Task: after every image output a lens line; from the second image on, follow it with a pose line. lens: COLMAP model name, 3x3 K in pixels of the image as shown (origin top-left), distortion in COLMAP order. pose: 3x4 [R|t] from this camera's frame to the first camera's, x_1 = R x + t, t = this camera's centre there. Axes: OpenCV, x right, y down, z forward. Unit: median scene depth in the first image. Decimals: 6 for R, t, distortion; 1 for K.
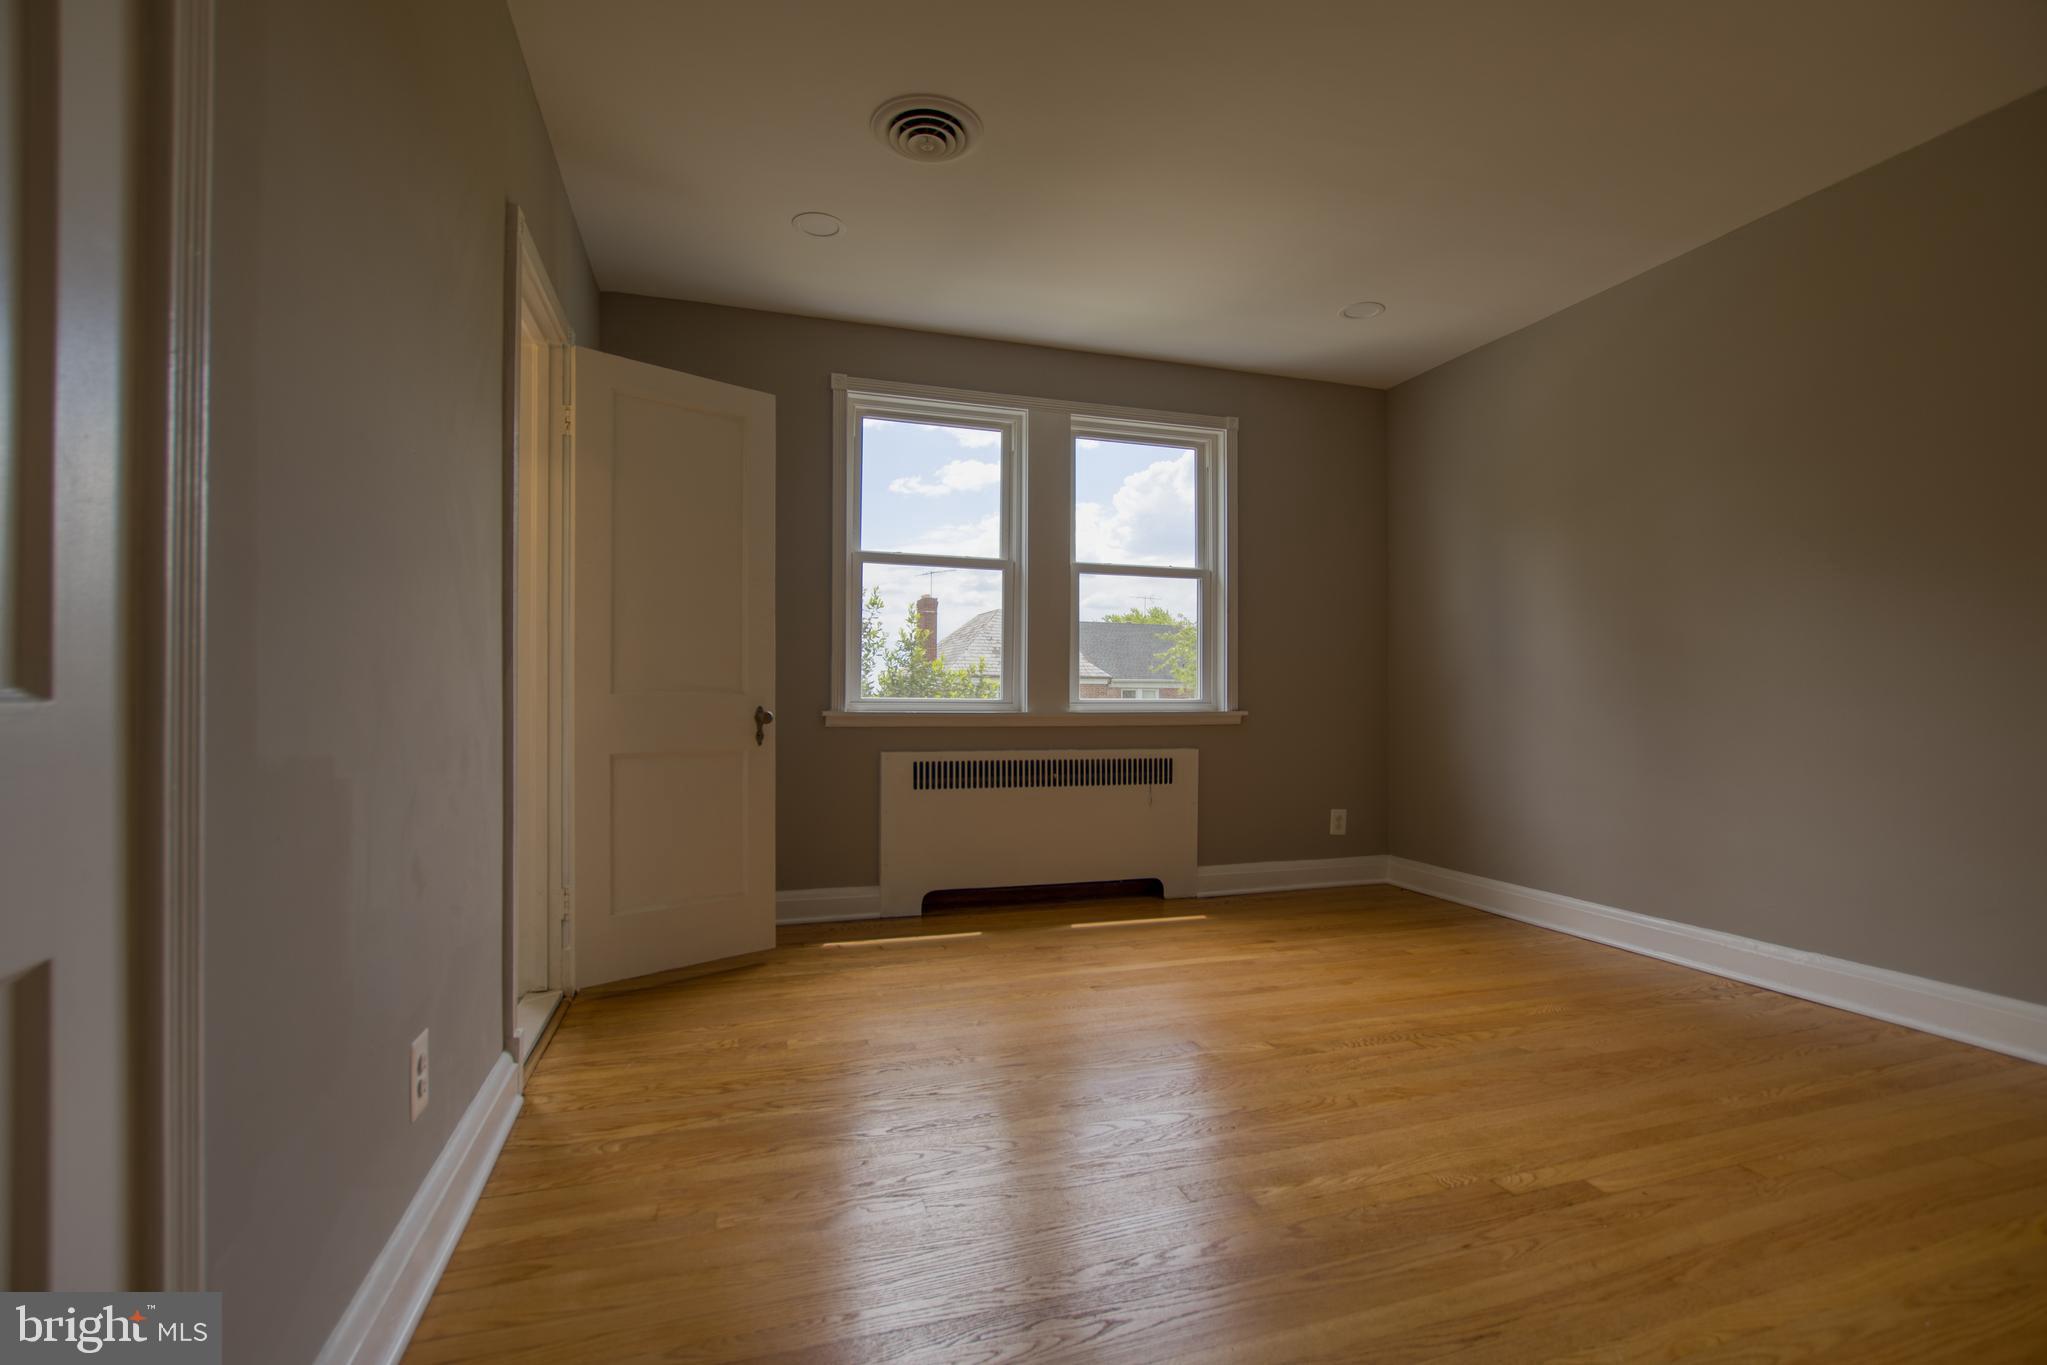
lens RADIAL K [[933.7, 0, 984.1], [0, 933.7, 674.3], [0, 0, 1]] dist [-0.019992, 0.001382]
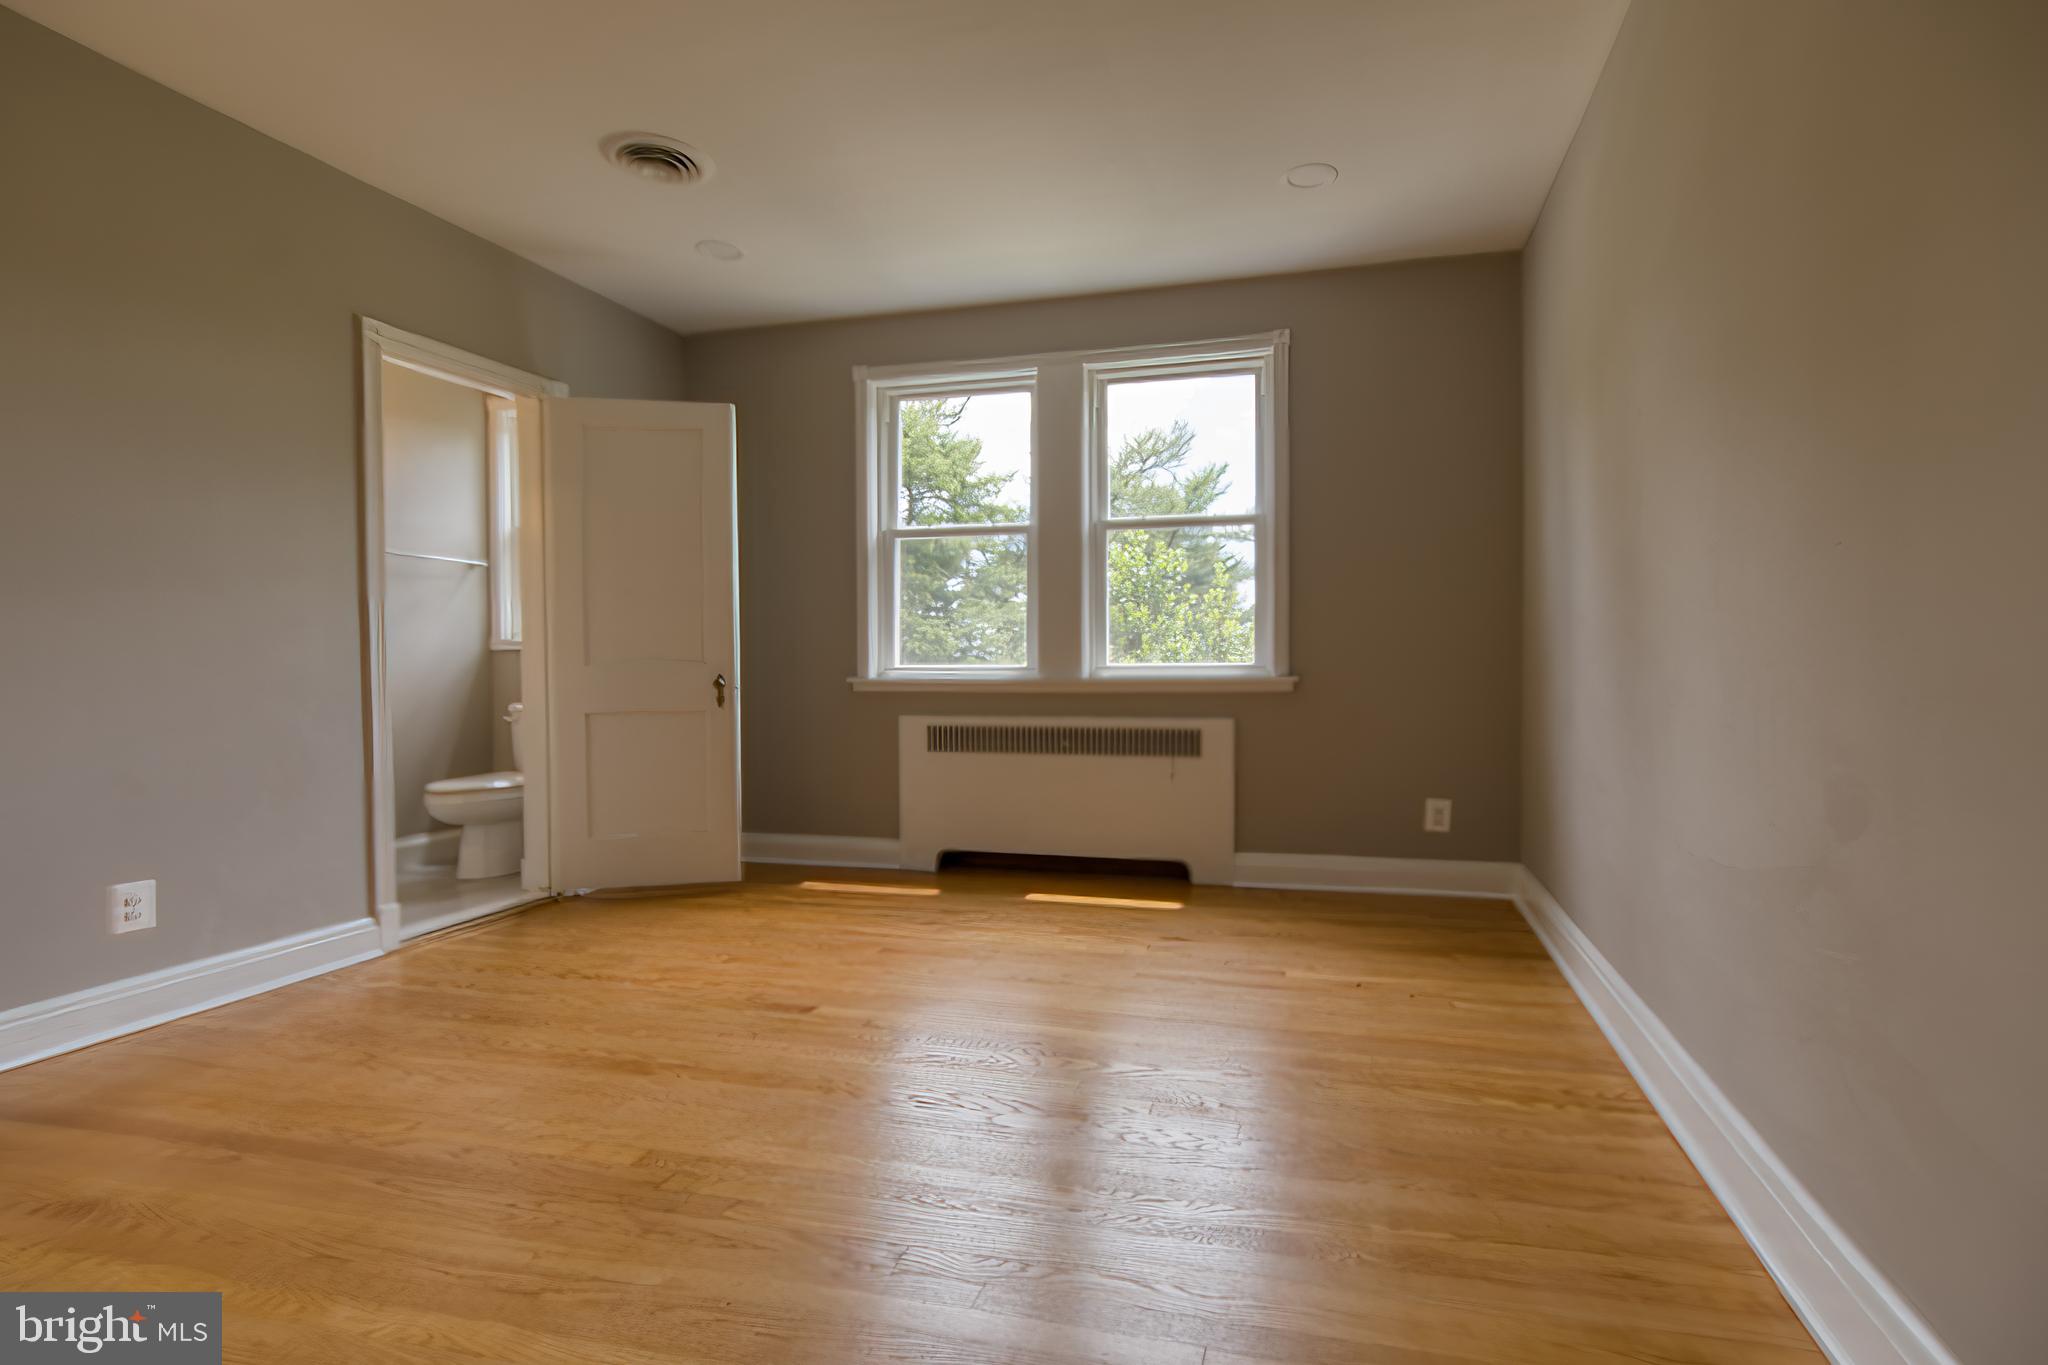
lens RADIAL K [[934.2, 0, 1067.9], [0, 934.2, 672.2], [0, 0, 1]] dist [-0.019992, 0.001382]
pose [[0.853147, -0.007656, -0.521615, 0.581764], [0.023275, 0.999455, 0.023398, 0.012105], [0.521151, -0.032102, 0.852860, 0.179319]]
